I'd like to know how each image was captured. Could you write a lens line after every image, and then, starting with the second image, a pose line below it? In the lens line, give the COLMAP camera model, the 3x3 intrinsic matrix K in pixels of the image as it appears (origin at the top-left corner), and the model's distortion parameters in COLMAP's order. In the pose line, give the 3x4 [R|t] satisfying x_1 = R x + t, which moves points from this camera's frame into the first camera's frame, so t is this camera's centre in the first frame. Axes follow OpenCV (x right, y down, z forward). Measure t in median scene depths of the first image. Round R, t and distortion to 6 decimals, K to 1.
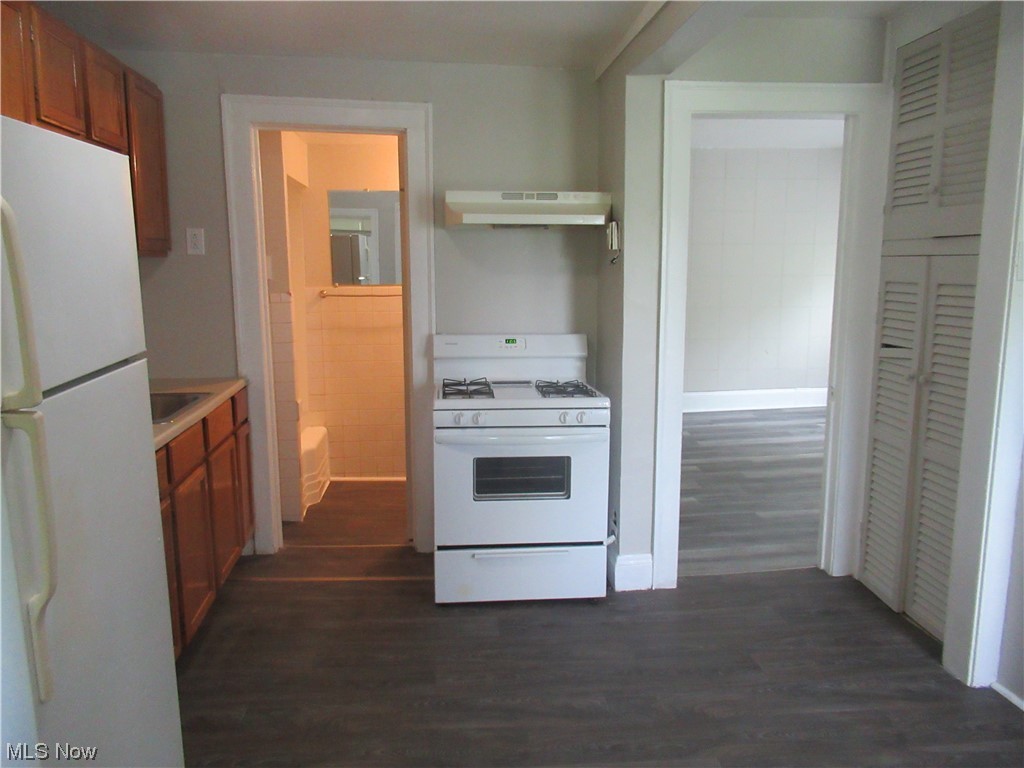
lens RADIAL K [[761.7, 0, 514.9], [0, 761.7, 384.5], [0, 0, 1]] dist [-0.007657, -0.002597]
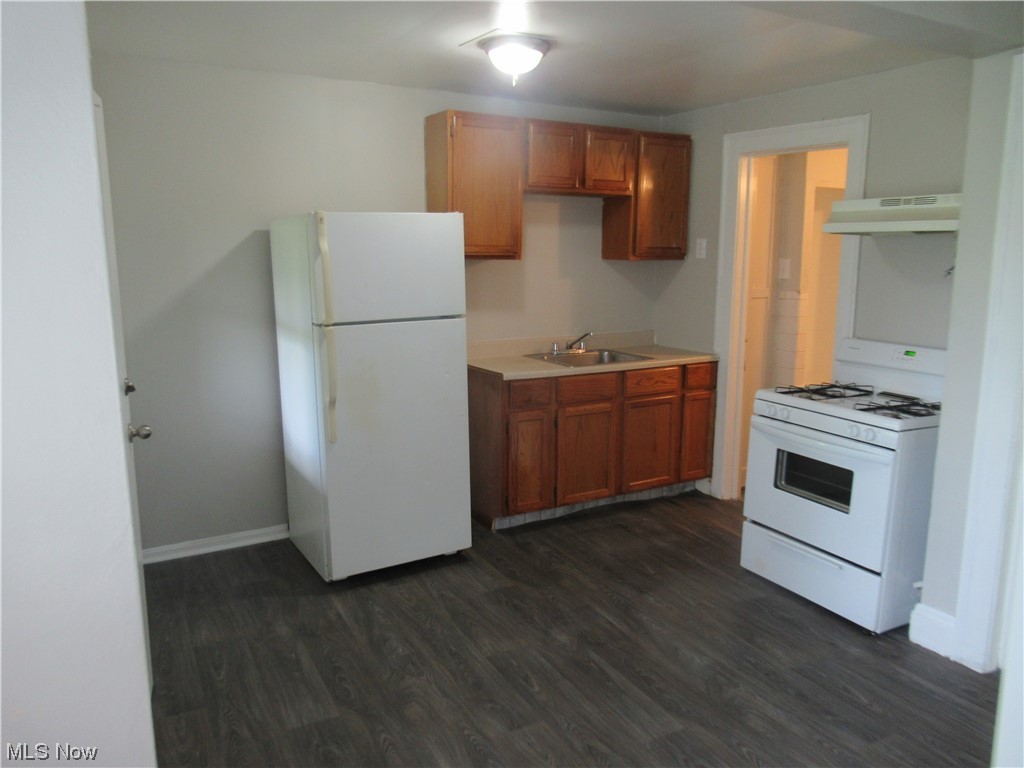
lens RADIAL K [[769.4, 0, 515.3], [0, 769.4, 382.9], [0, 0, 1]] dist [-0.004183, -0.002443]
pose [[0.389662, 0.158466, -0.907222, 0.737074], [-0.149181, 0.982936, 0.107616, -0.054952], [0.908795, 0.093406, 0.406653, 0.186472]]
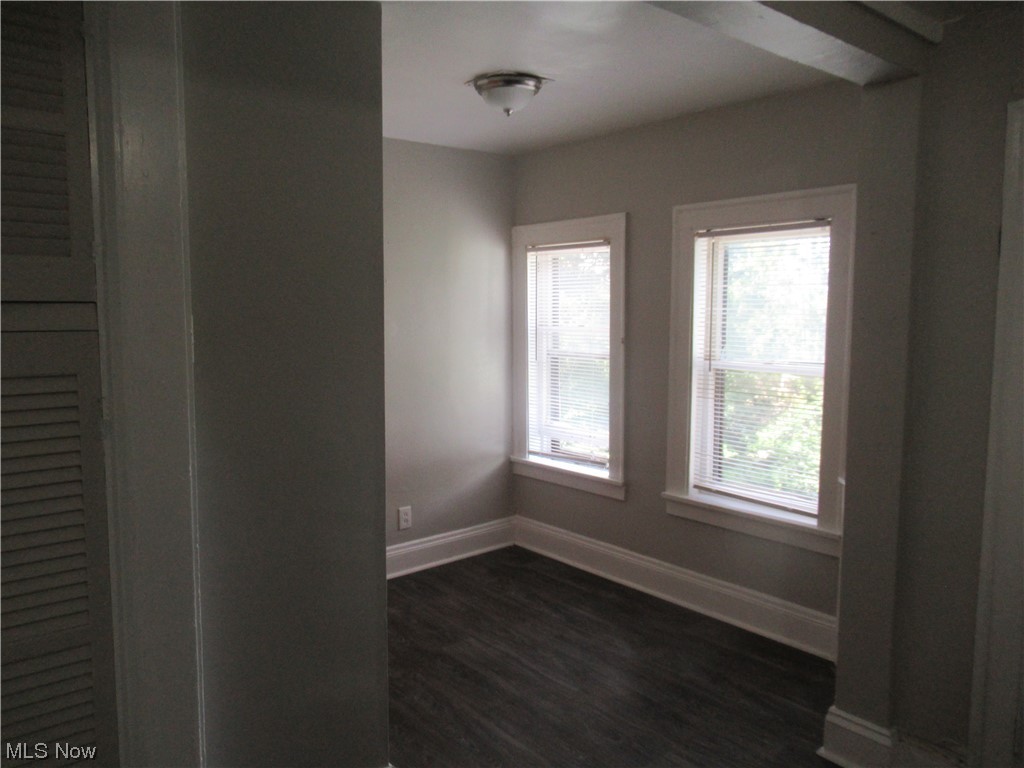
lens RADIAL K [[769.4, 0, 515.3], [0, 769.4, 382.9], [0, 0, 1]] dist [-0.004183, -0.002443]
pose [[-0.552018, -0.092249, 0.828713, -0.967281], [0.124719, 0.973546, 0.191449, -0.181452], [-0.824452, 0.209039, -0.525910, 0.982114]]
